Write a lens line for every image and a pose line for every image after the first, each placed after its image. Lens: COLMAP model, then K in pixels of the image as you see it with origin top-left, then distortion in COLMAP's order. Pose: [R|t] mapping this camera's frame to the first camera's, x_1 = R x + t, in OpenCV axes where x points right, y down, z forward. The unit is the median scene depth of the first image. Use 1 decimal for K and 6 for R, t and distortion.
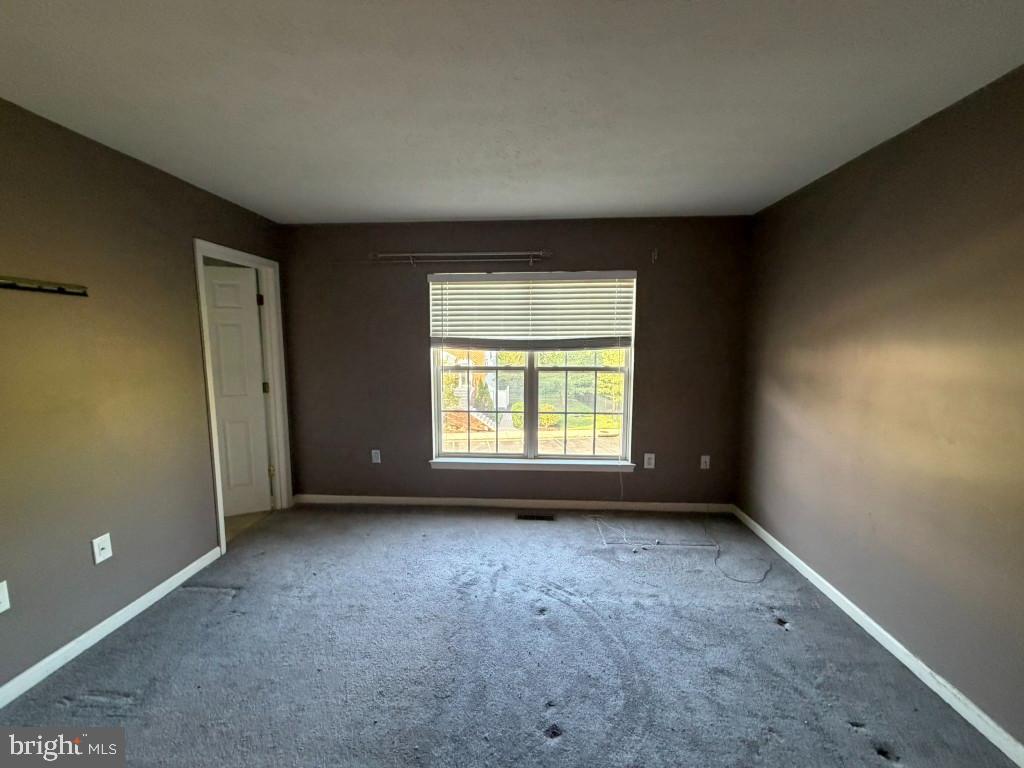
lens RADIAL K [[408.9, 0, 508.9], [0, 408.9, 385.3], [0, 0, 1]] dist [-0.000834, -0.000069]
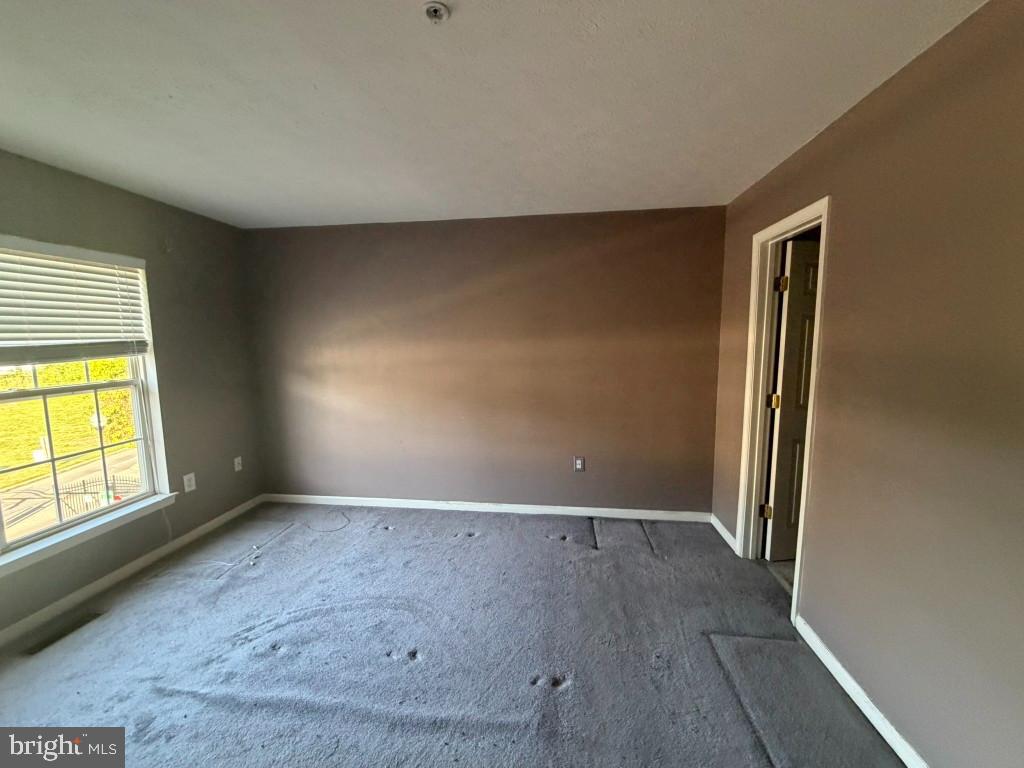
lens RADIAL K [[408.9, 0, 512.1], [0, 408.9, 386.2], [0, 0, 1]] dist [-0.000834, -0.000069]
pose [[0.061035, -0.119875, 0.990911, -0.496412], [0.123683, 0.986019, 0.111665, -0.032838], [-0.990443, 0.115744, 0.075008, 0.249395]]
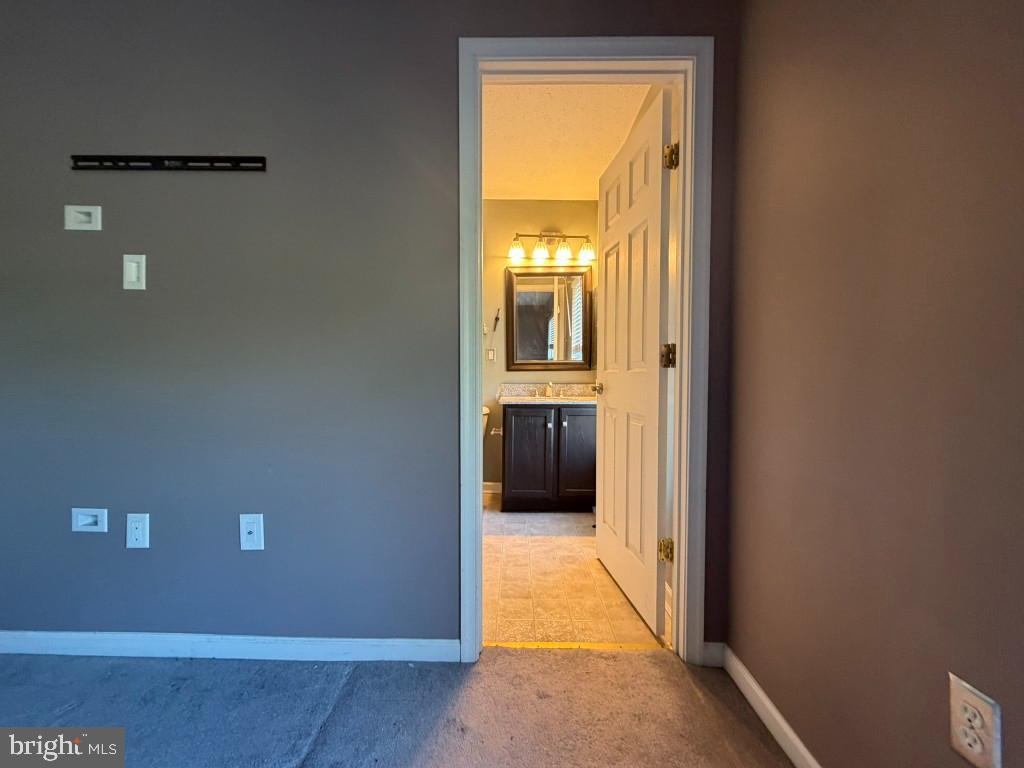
lens RADIAL K [[408.9, 0, 511.2], [0, 408.9, 385.4], [0, 0, 1]] dist [-0.000834, -0.000069]
pose [[0.049450, 0.031008, -0.998295, -0.179480], [-0.120691, 0.992379, 0.024846, 0.049879], [0.991458, 0.119256, 0.052815, 0.871995]]
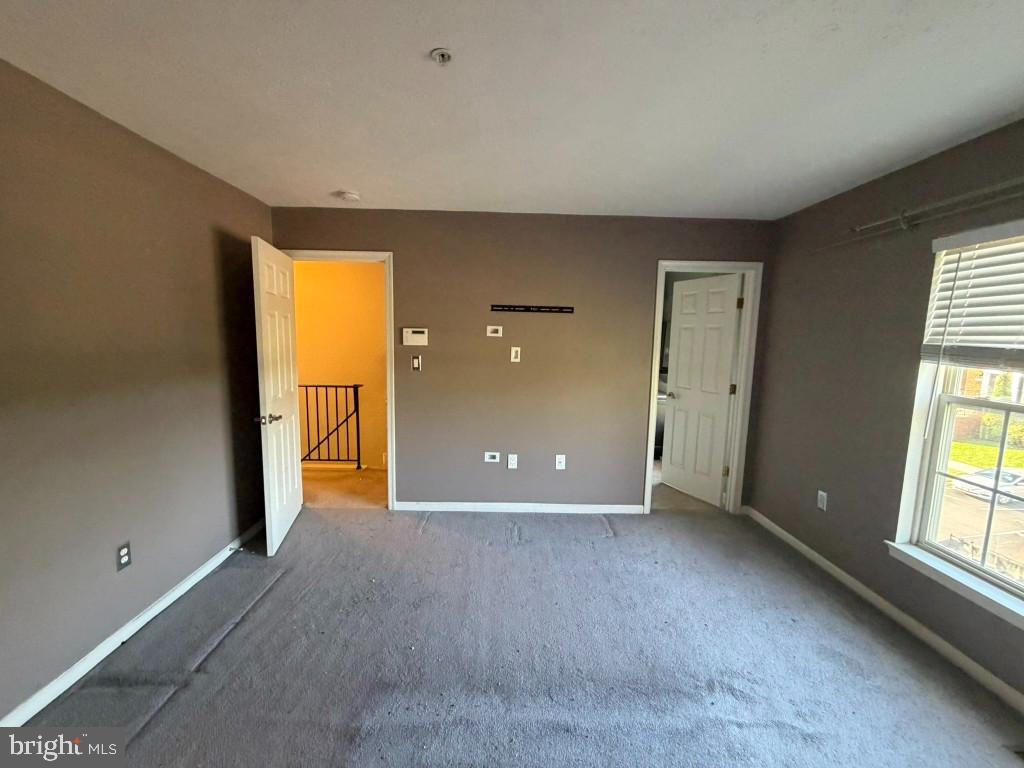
lens RADIAL K [[408.9, 0, 513.5], [0, 408.9, 388.1], [0, 0, 1]] dist [-0.000834, -0.000069]
pose [[0.078263, 0.131730, -0.988191, 0.395181], [-0.132772, 0.983779, 0.120627, -0.051541], [0.988052, 0.121763, 0.094484, 0.388075]]
